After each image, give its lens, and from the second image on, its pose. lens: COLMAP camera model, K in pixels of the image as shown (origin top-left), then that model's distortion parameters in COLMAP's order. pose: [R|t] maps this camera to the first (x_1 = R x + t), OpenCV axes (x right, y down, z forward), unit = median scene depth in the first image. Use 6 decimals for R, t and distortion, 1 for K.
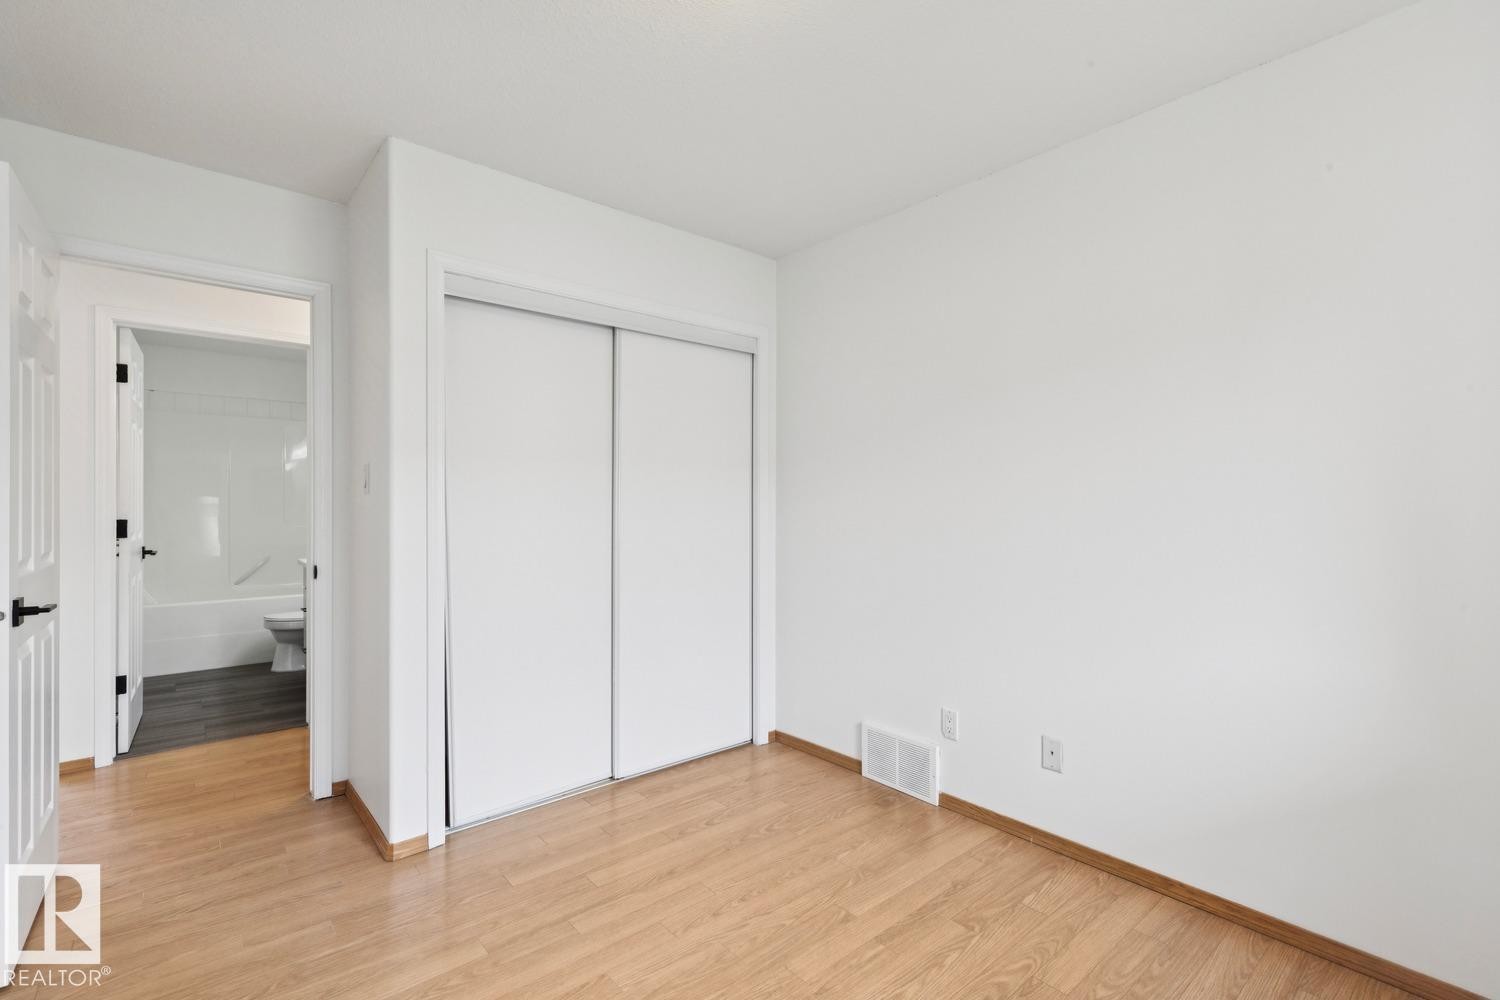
lens RADIAL K [[671.6, 0, 750.0], [0, 671.6, 500.0], [0, 0, 1]] dist [0.001511, 0.000186]
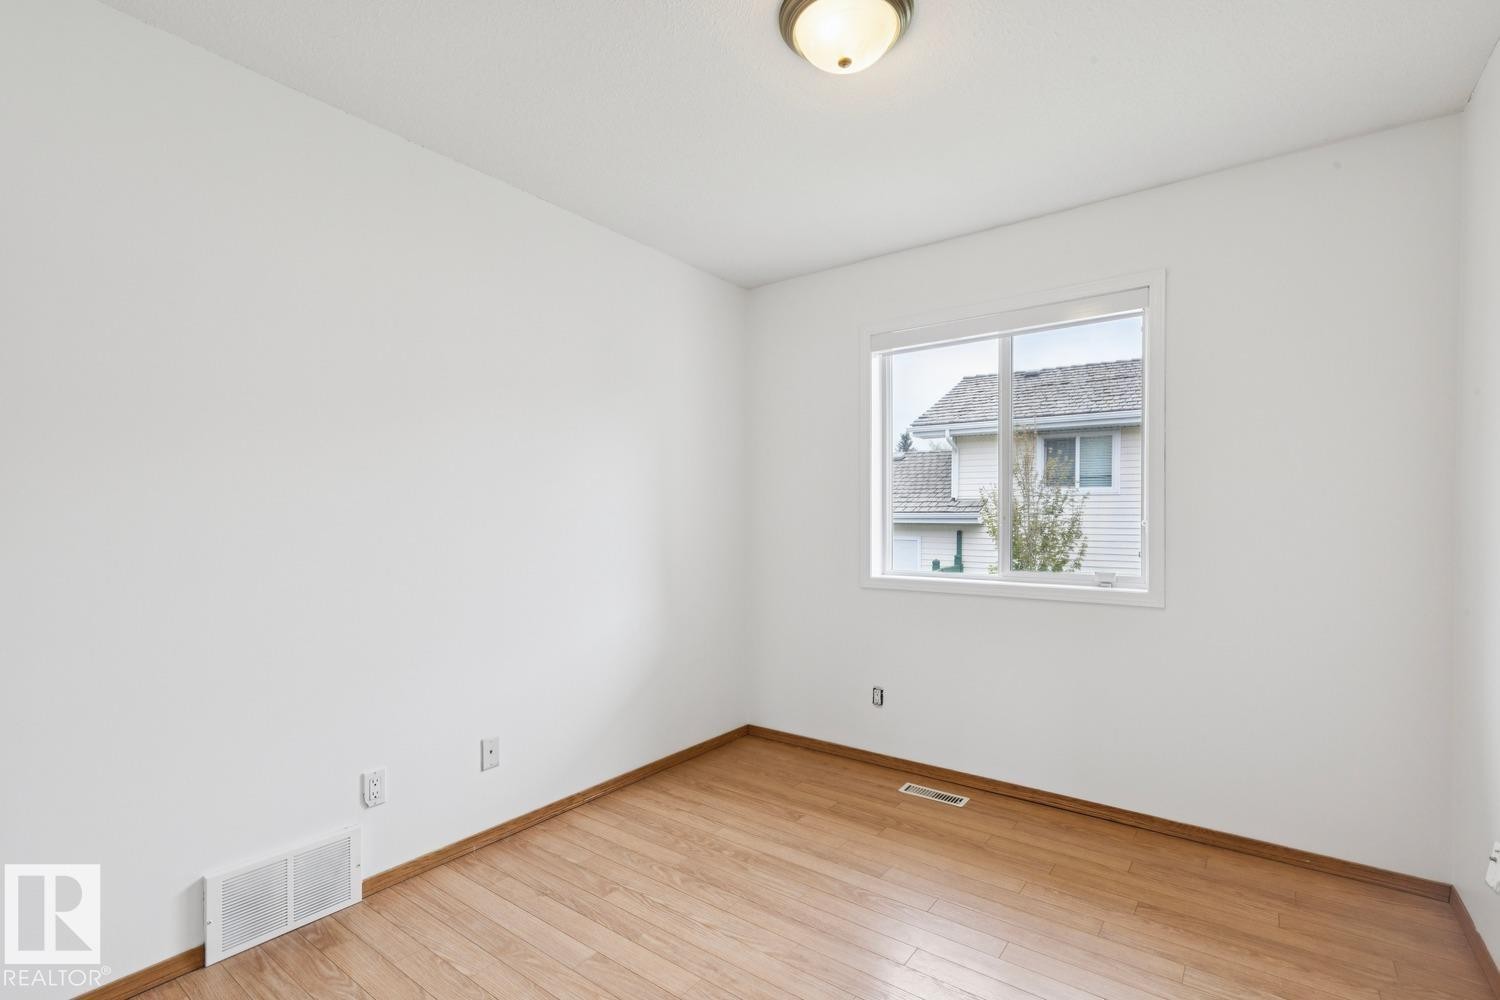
lens RADIAL K [[689.0, 0, 756.4], [0, 689.0, 526.2], [0, 0, 1]] dist [0.014029, -0.000975]
pose [[-0.226580, -0.013705, 0.973896, -0.708709], [-0.005608, 0.999903, 0.012767, 0.006164], [-0.973976, -0.002569, -0.226635, 0.854551]]
